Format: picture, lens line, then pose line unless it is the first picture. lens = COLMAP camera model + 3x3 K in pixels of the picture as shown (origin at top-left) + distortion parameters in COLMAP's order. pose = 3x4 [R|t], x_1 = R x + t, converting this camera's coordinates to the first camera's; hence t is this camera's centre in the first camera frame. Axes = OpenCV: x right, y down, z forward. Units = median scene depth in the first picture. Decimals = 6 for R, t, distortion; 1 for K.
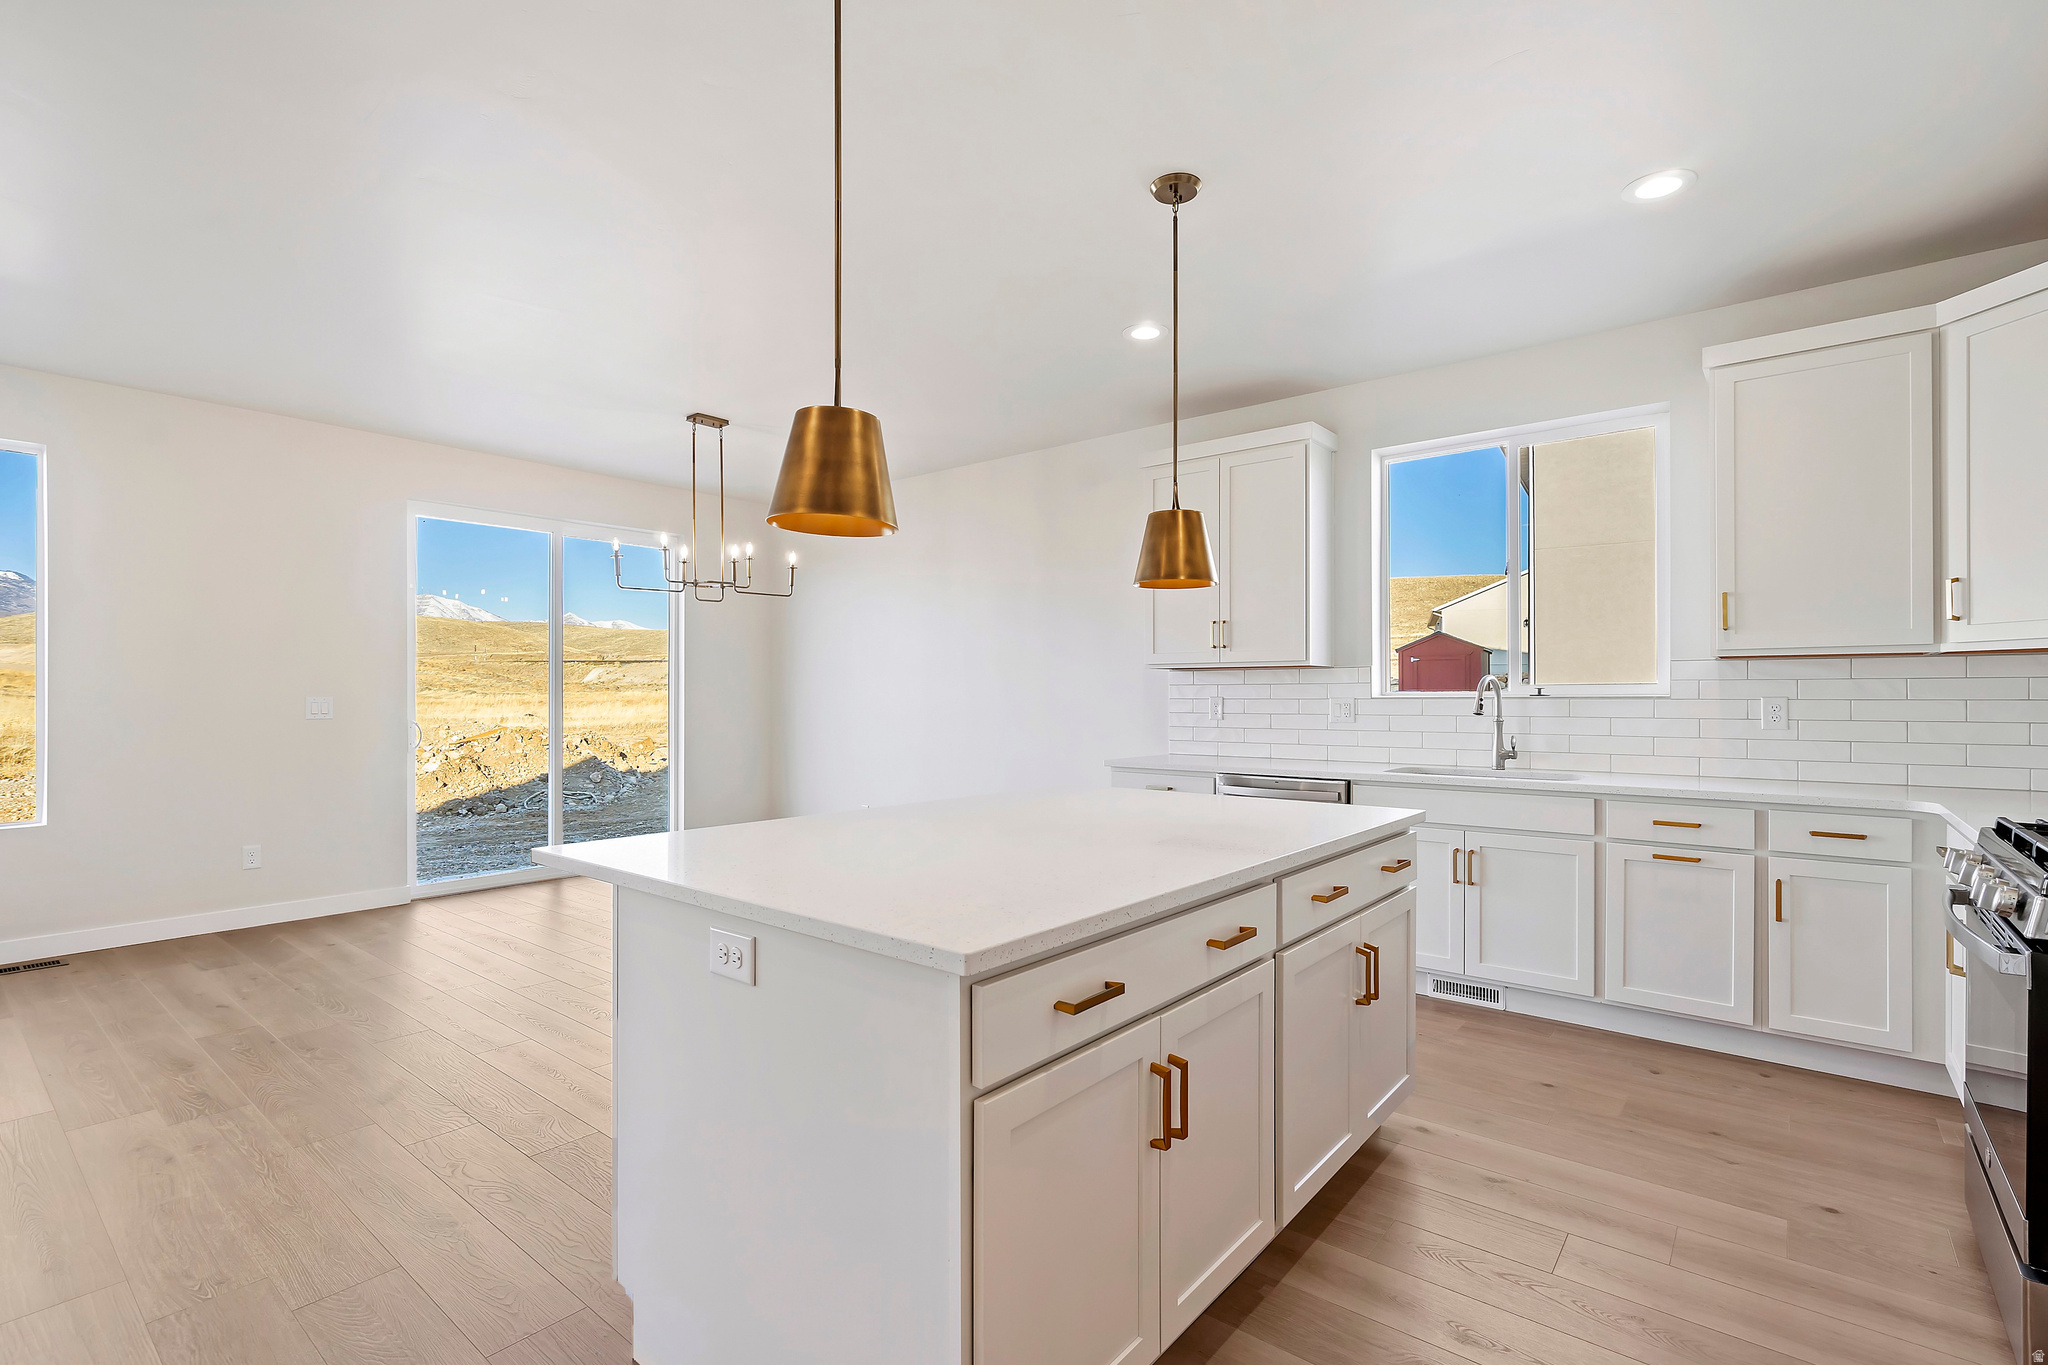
lens RADIAL K [[933.7, 0, 1024.9], [0, 933.7, 697.5], [0, 0, 1]] dist [-0.006083, 0.002111]
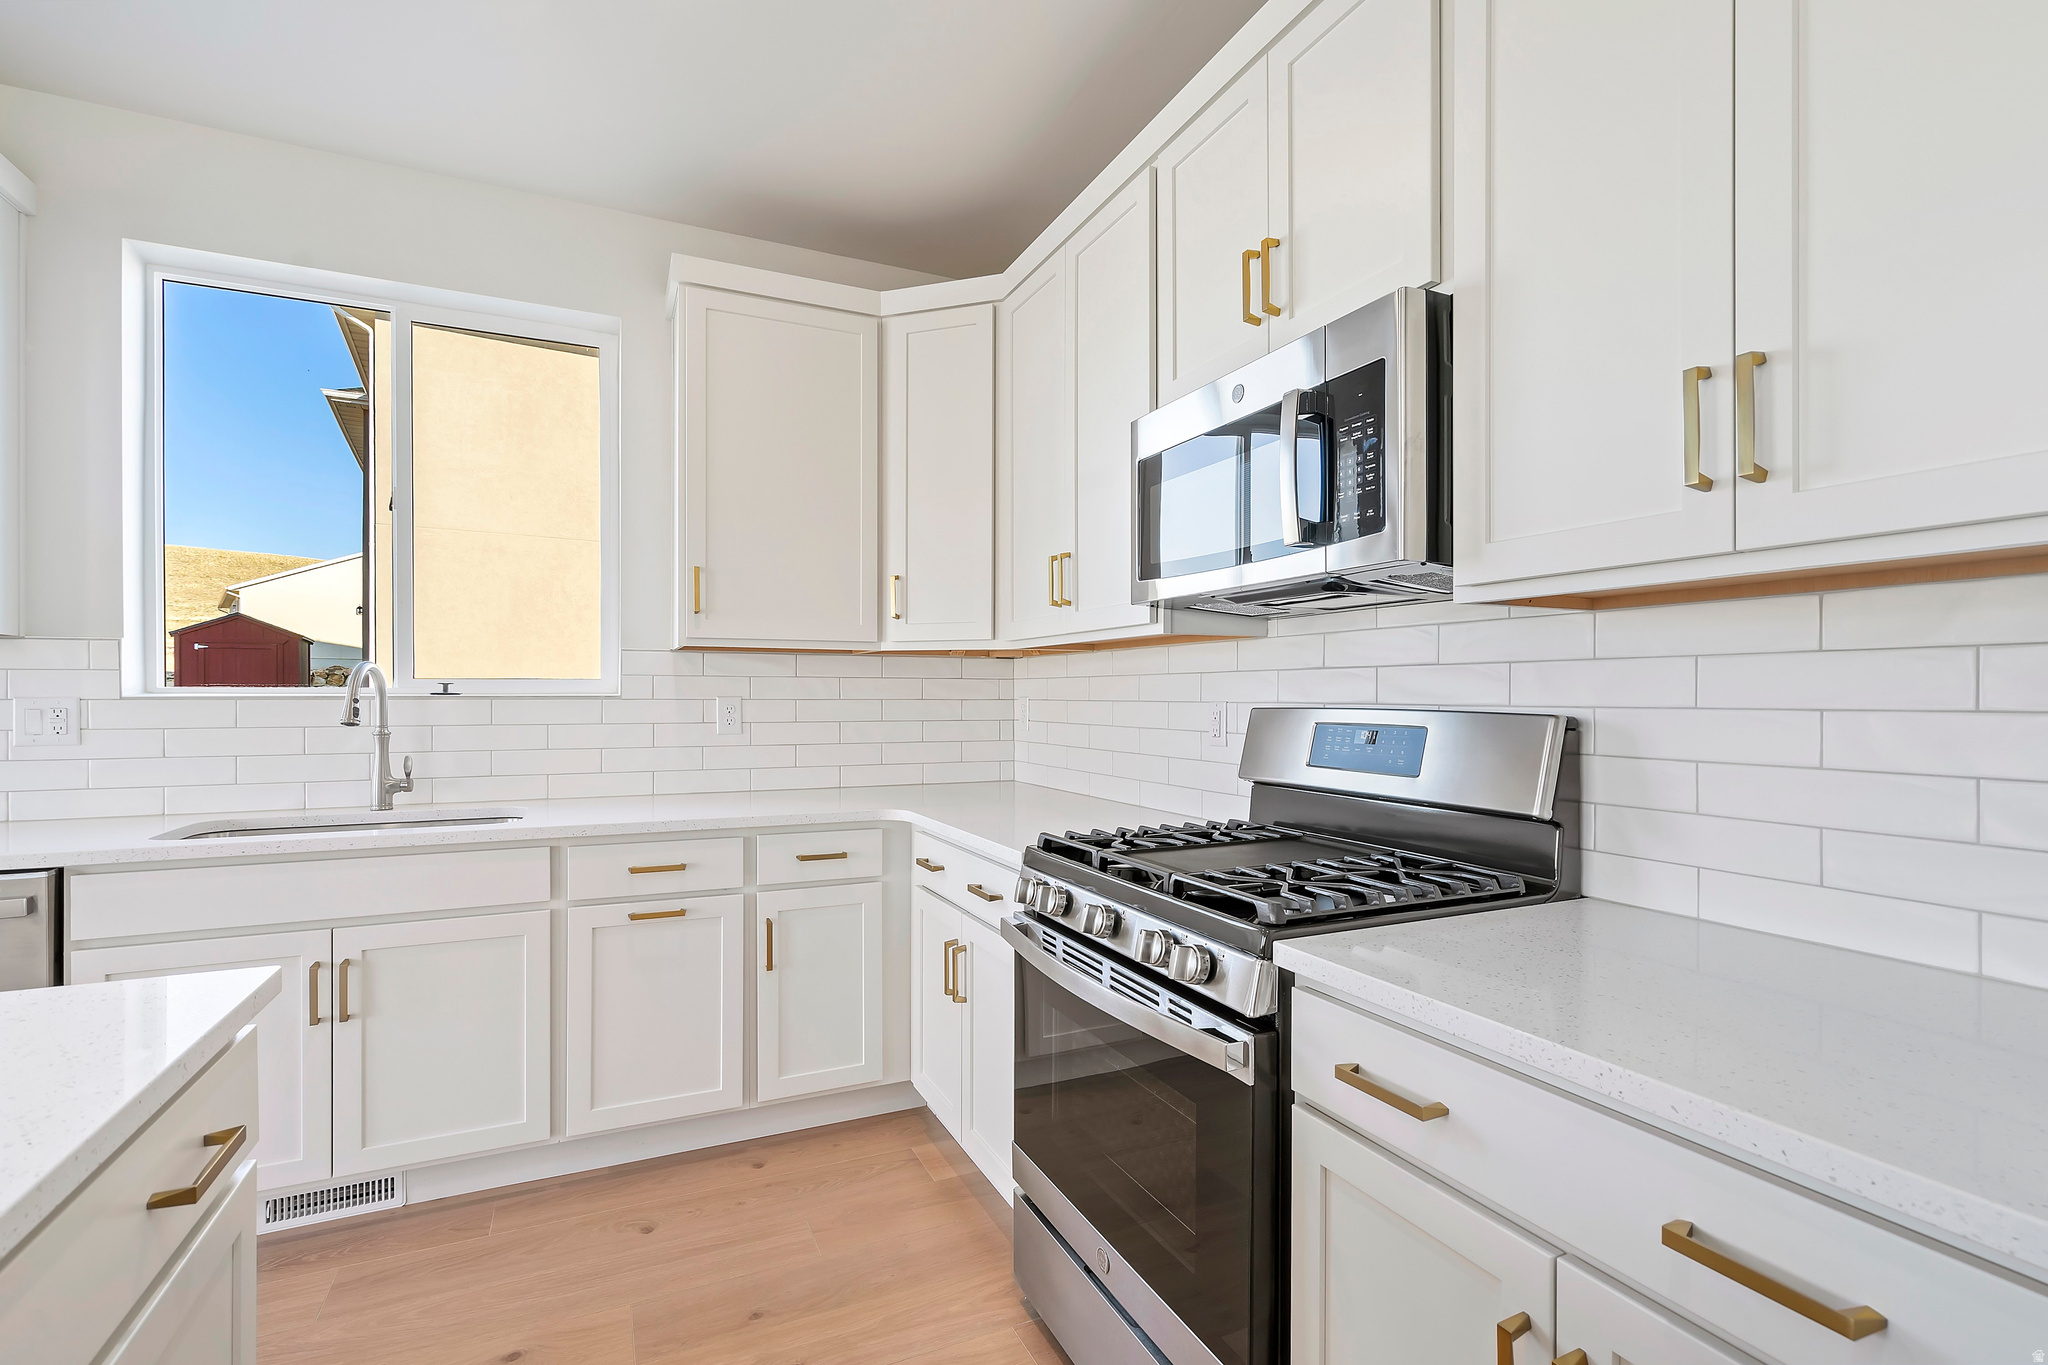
lens RADIAL K [[933.7, 0, 1029.4], [0, 933.7, 698.5], [0, 0, 1]] dist [-0.006083, 0.002111]
pose [[0.430748, -0.001176, 0.902472, 0.150161], [-0.000711, 0.999998, 0.001642, -0.000473], [-0.902472, -0.001349, 0.430746, 0.394628]]
